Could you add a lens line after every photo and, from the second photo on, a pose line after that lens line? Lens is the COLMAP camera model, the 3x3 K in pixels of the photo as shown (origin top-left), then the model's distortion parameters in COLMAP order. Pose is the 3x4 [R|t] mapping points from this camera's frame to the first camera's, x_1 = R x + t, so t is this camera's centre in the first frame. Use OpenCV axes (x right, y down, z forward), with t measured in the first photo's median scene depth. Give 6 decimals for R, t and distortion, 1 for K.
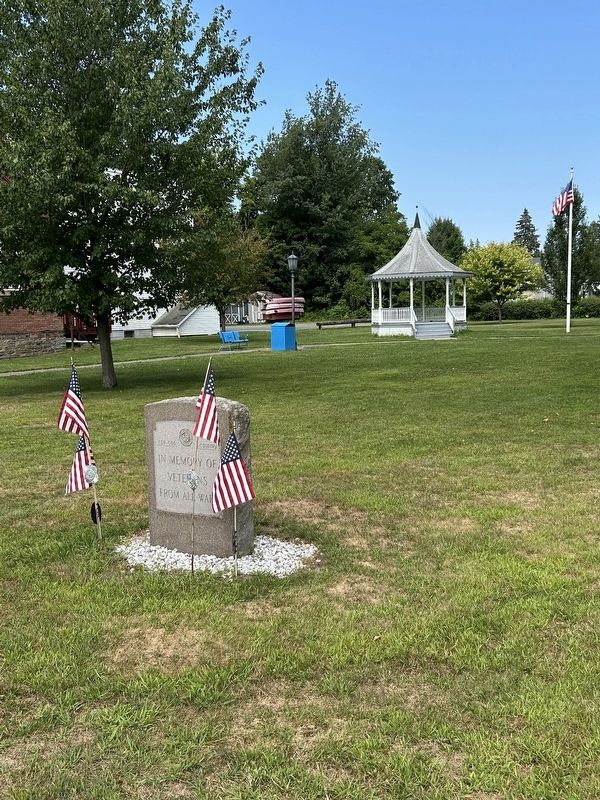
lens RADIAL K [[851.2, 0, 300.0], [0, 851.2, 400.0], [0, 0, 1]] dist [0.063506, 0.001737]
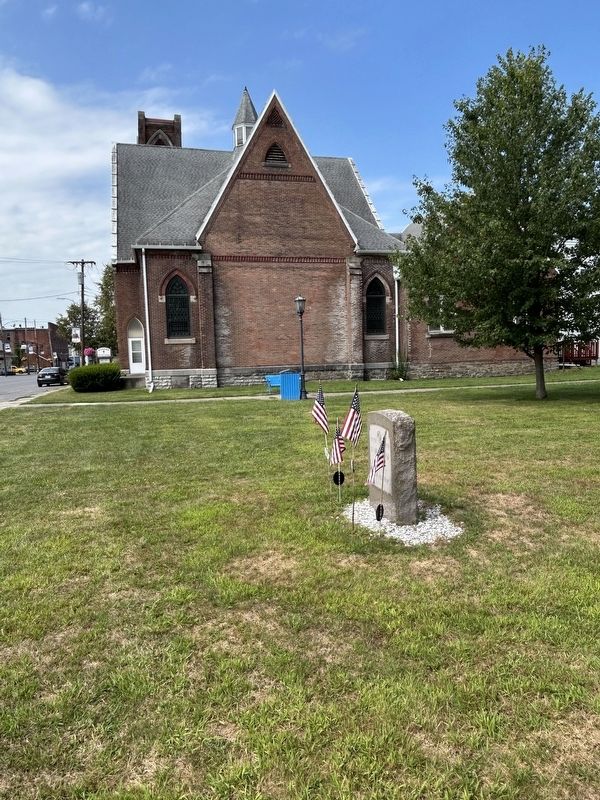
lens RADIAL K [[542.7, 0, 300.0], [0, 542.7, 400.0], [0, 0, 1]] dist [0.003438, 0.000617]
pose [[0.711169, 0.056275, -0.700765, 0.418089], [-0.056738, 0.998134, 0.022574, -0.033095], [0.700728, 0.023707, 0.713035, 0.231653]]
